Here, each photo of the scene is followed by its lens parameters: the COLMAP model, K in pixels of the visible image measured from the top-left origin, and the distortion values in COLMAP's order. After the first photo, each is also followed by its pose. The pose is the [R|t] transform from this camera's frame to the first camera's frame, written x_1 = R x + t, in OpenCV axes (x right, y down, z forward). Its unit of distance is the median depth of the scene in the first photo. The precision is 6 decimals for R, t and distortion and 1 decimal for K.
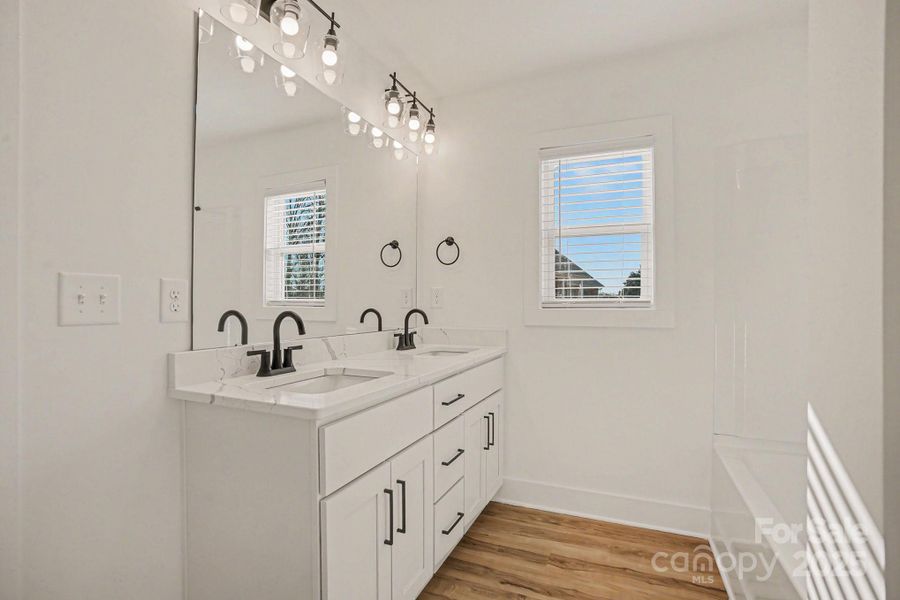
lens RADIAL K [[423.6, 0, 452.0], [0, 423.6, 304.1], [0, 0, 1]] dist [-0.058733, 0.026273]
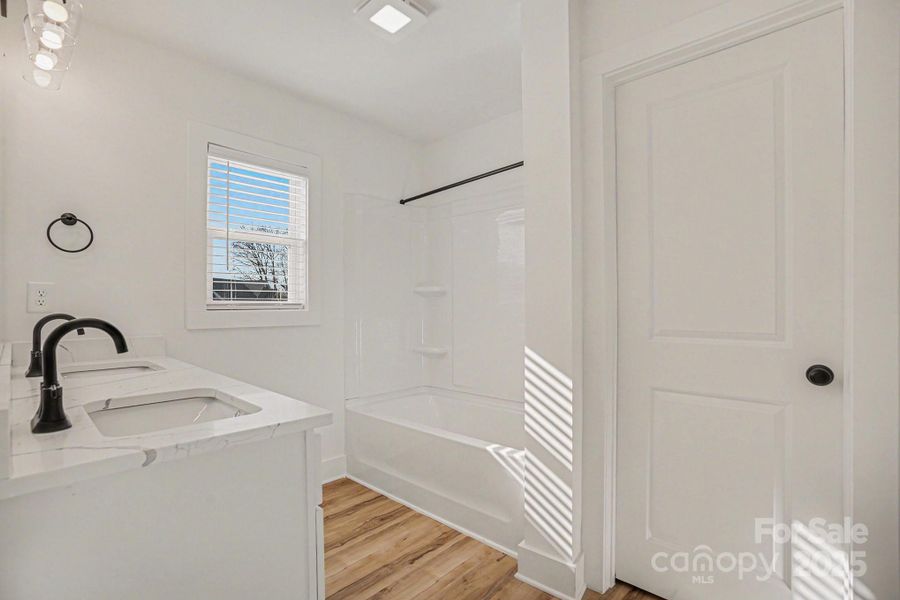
lens RADIAL K [[423.6, 0, 452.0], [0, 423.6, 304.1], [0, 0, 1]] dist [-0.058733, 0.026273]
pose [[0.331597, 0.001396, 0.943420, -0.553140], [0.001881, 0.999996, -0.002141, -0.001853], [-0.943419, 0.002485, 0.331593, 0.191783]]
